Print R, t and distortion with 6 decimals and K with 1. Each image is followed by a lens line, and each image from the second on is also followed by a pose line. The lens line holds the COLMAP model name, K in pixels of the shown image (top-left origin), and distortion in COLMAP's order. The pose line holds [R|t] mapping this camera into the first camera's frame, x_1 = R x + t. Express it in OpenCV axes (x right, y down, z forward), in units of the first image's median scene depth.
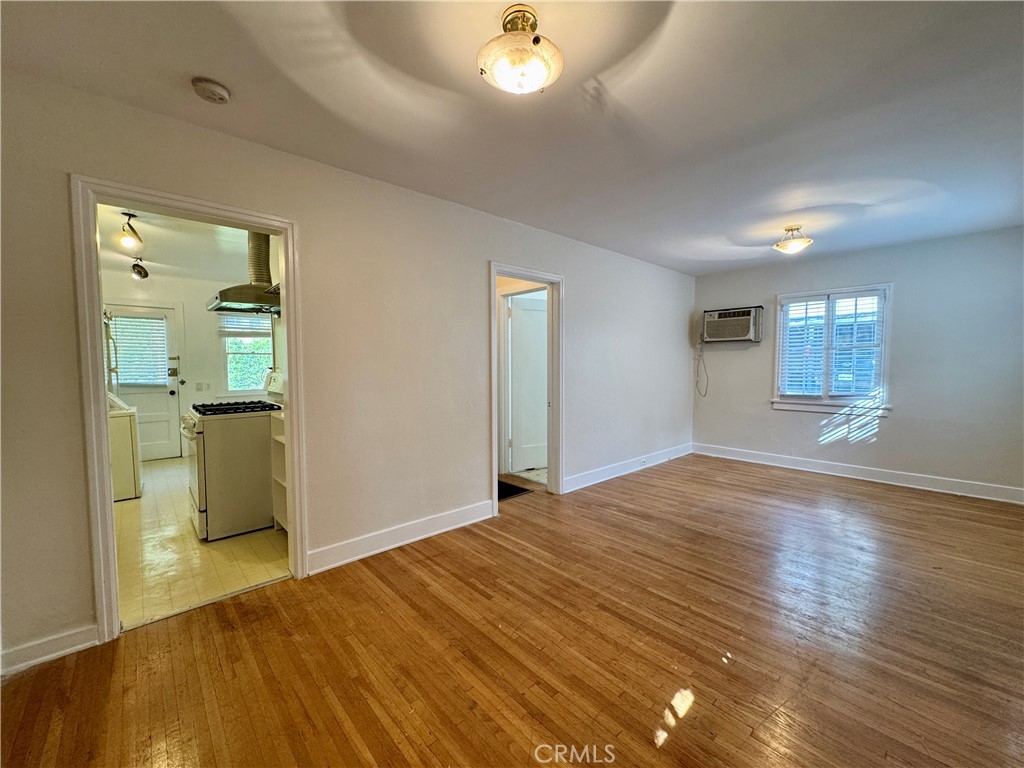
lens RADIAL K [[407.9, 0, 511.8], [0, 407.9, 382.9], [0, 0, 1]] dist [-0.002262, -0.000052]
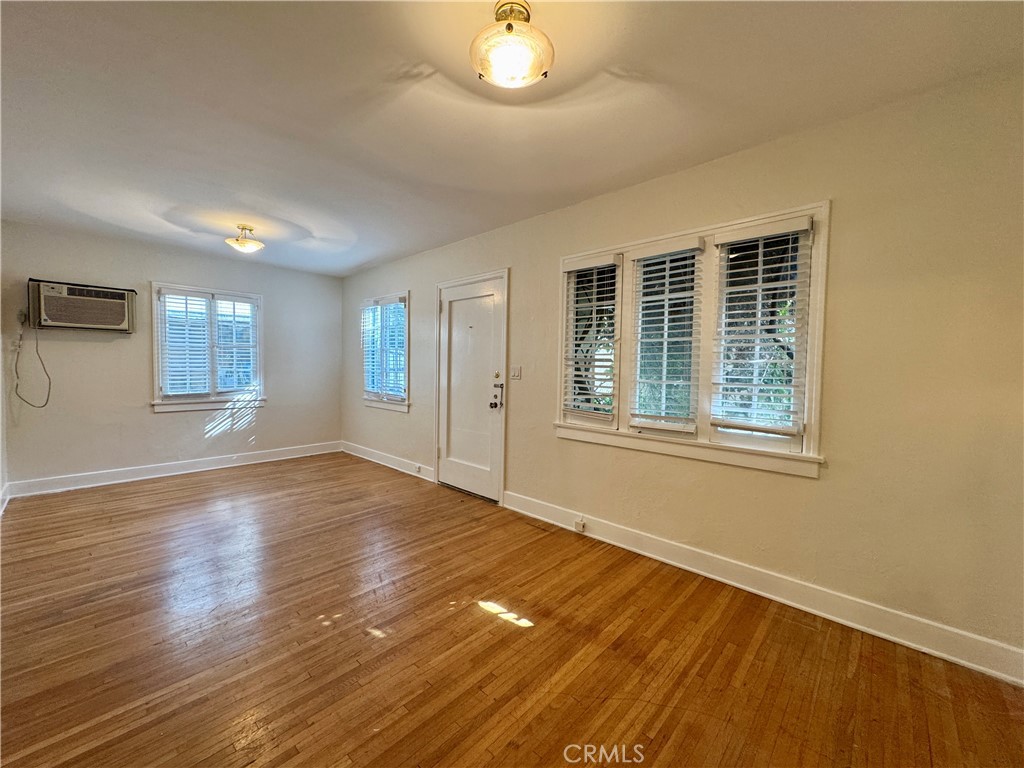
lens RADIAL K [[407.9, 0, 509.9], [0, 407.9, 383.7], [0, 0, 1]] dist [-0.002262, -0.000052]
pose [[-0.077043, -0.039038, 0.996263, -0.302391], [0.034291, 0.998538, 0.041778, -0.007980], [-0.996438, 0.037382, -0.075592, 0.336171]]
